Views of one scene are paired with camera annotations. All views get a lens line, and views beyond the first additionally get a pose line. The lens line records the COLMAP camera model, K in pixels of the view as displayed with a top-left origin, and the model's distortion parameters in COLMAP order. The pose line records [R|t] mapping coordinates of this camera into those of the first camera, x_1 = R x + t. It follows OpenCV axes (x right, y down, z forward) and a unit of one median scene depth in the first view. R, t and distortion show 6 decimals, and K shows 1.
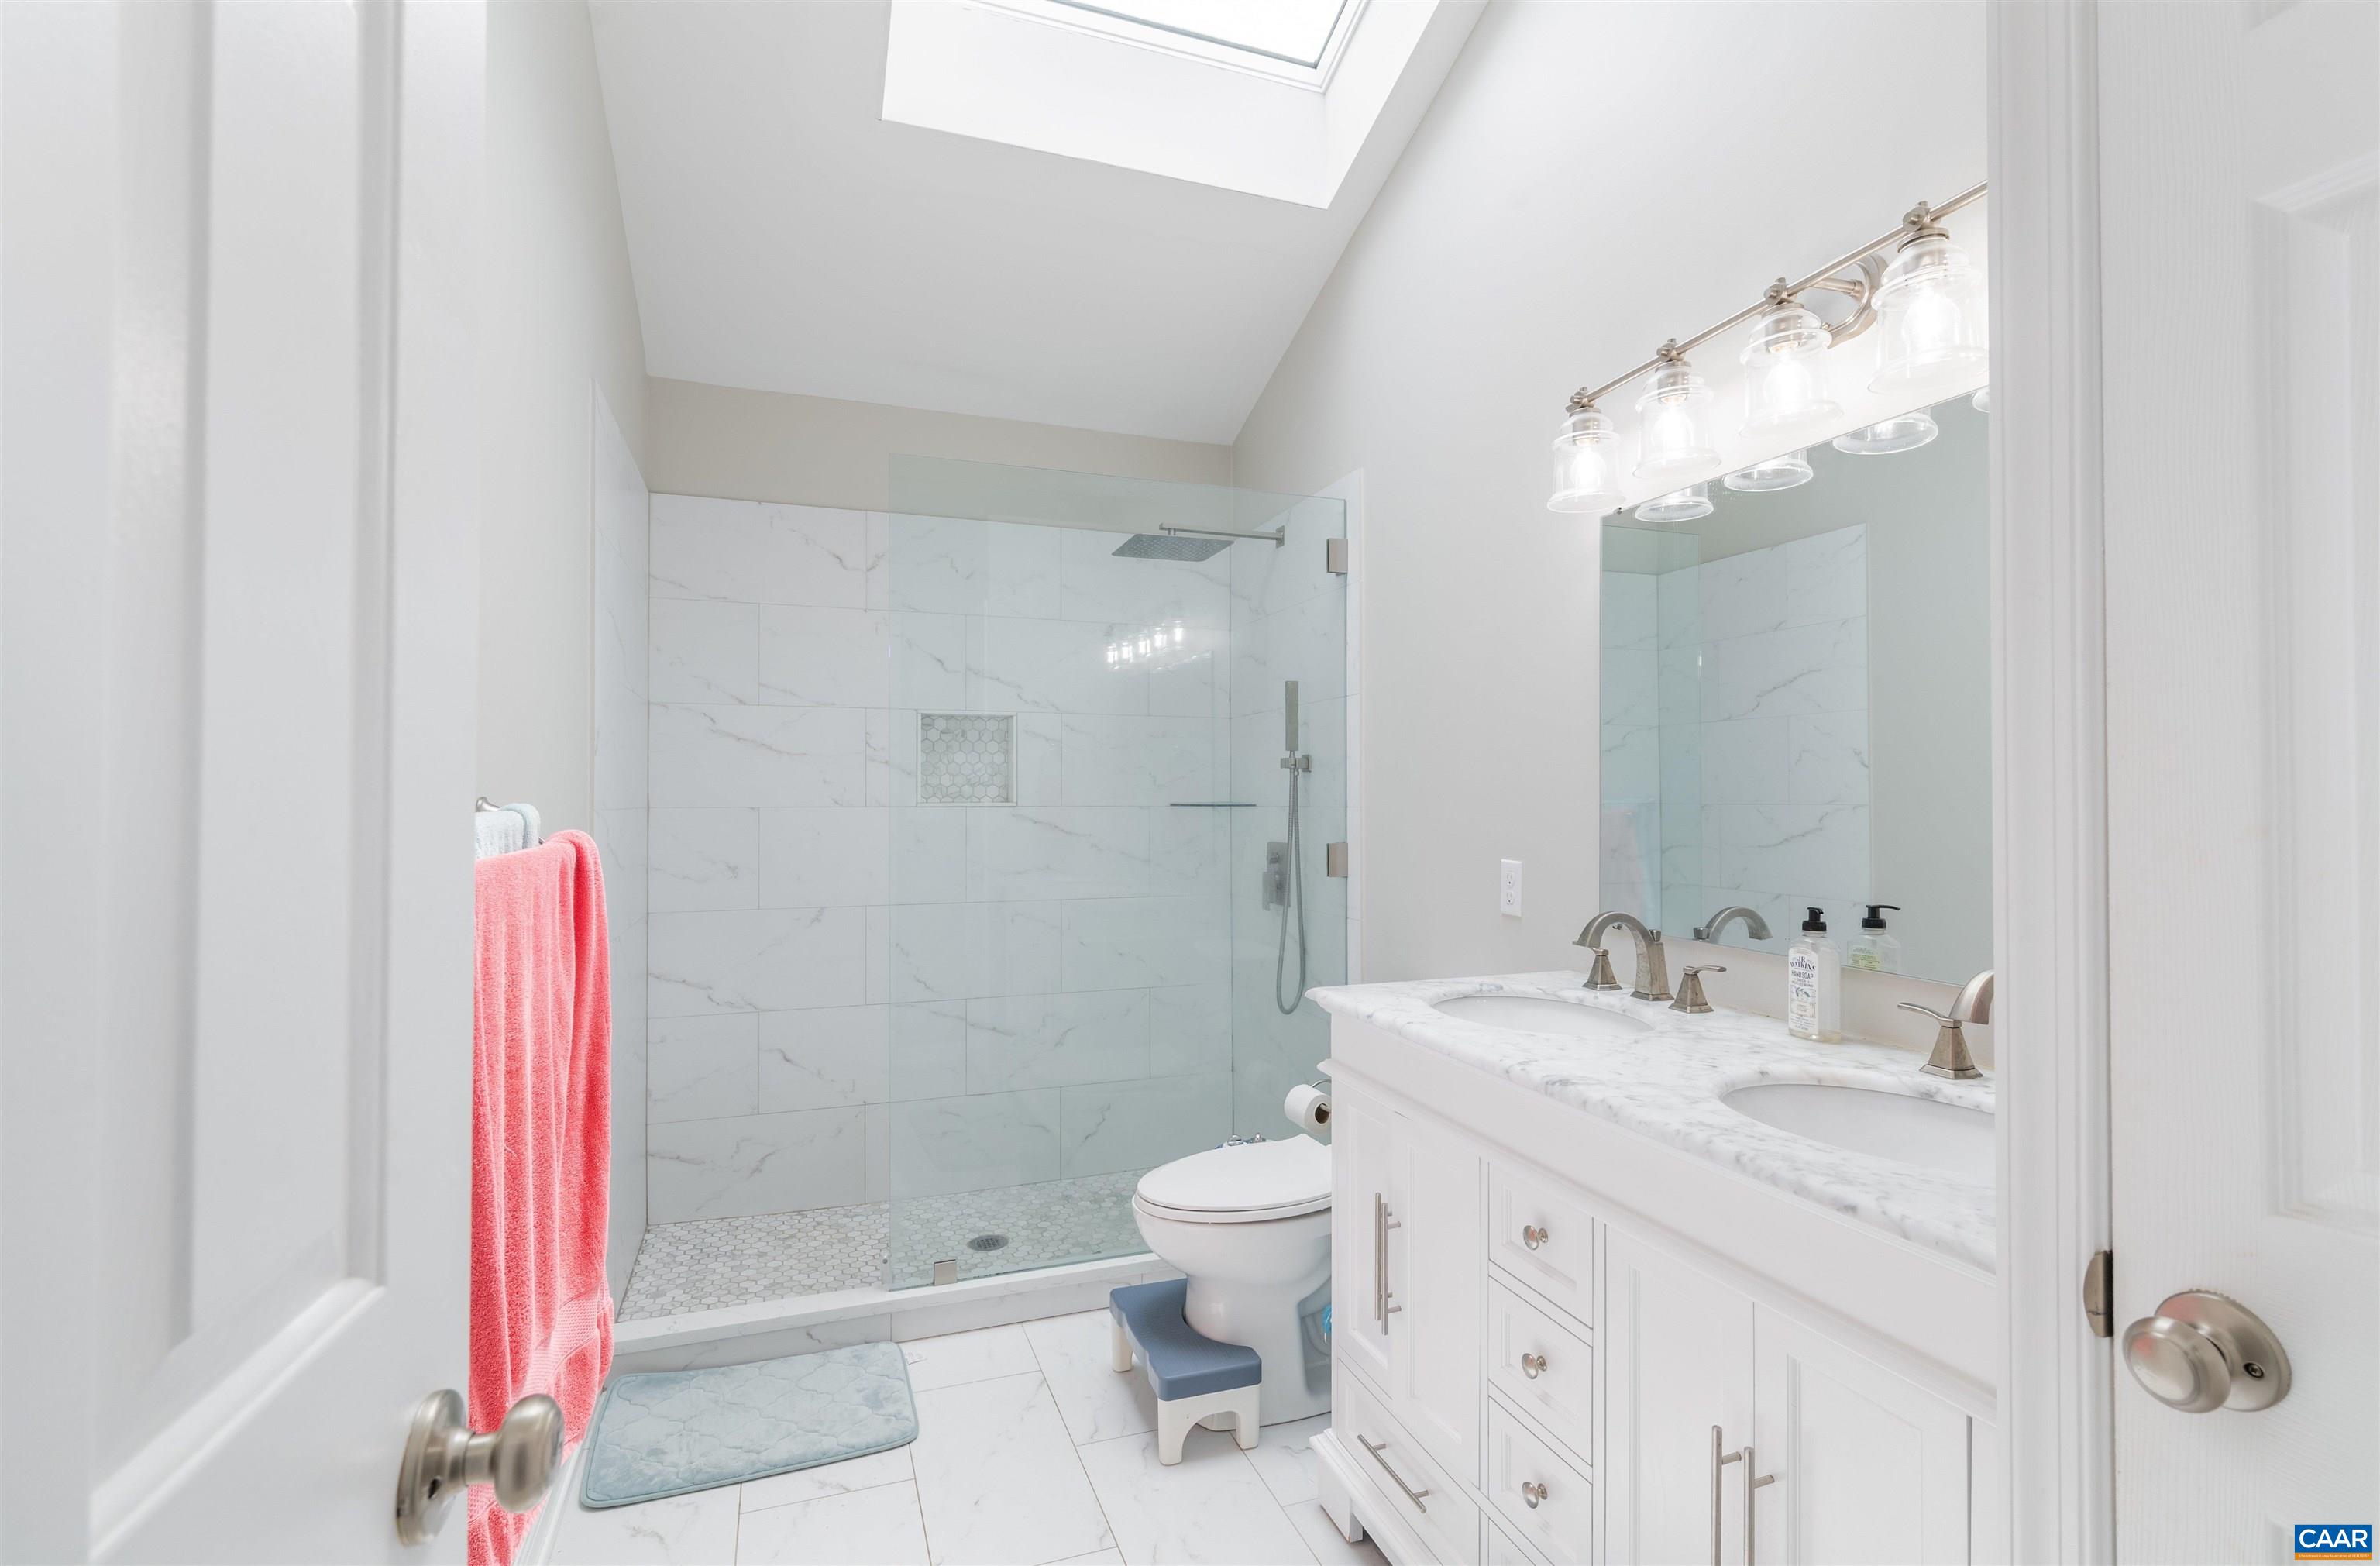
lens RADIAL K [[1051.5, 0, 1190.0], [0, 1051.5, 783.0], [0, 0, 1]] dist [0.001319, -0.000041]
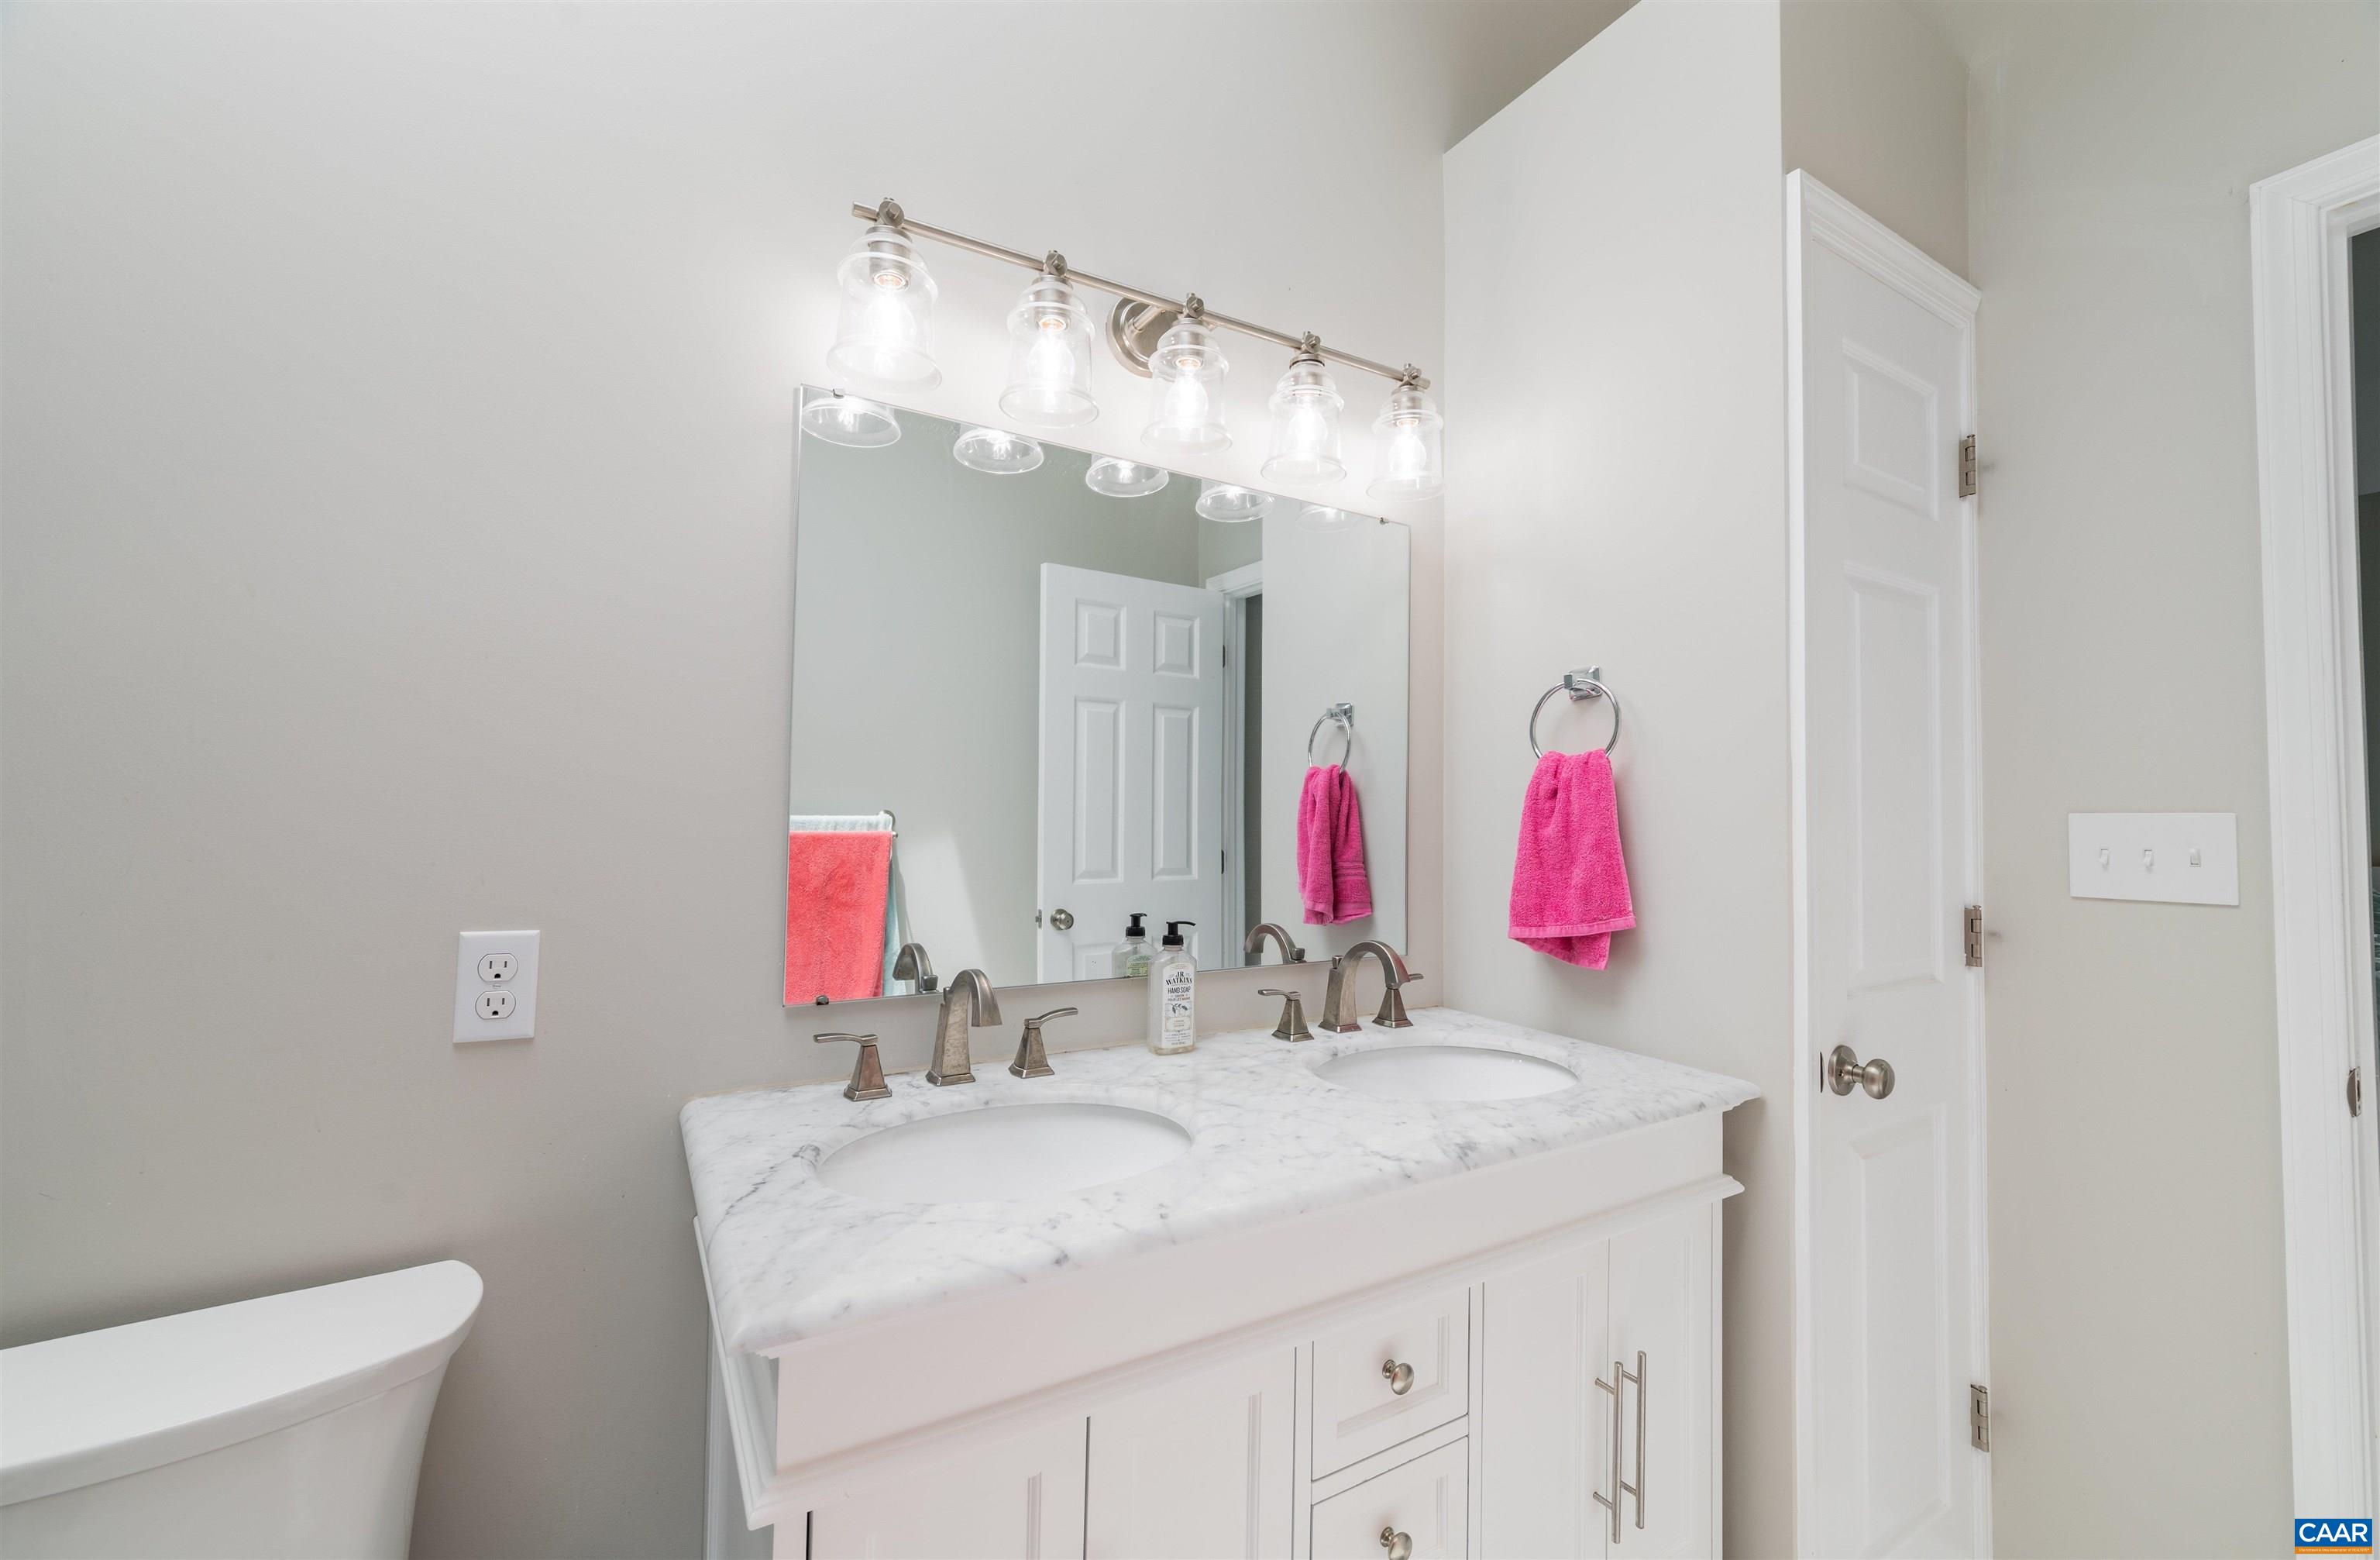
lens RADIAL K [[994.2, 0, 1190.0], [0, 994.2, 780.0], [0, 0, 1]] dist [0.028205, 0.000013]
pose [[-0.216034, 0.030146, 0.975920, -0.348919], [-0.031291, 0.998796, -0.037780, 0.018694], [-0.975884, -0.038699, -0.214831, 1.202066]]
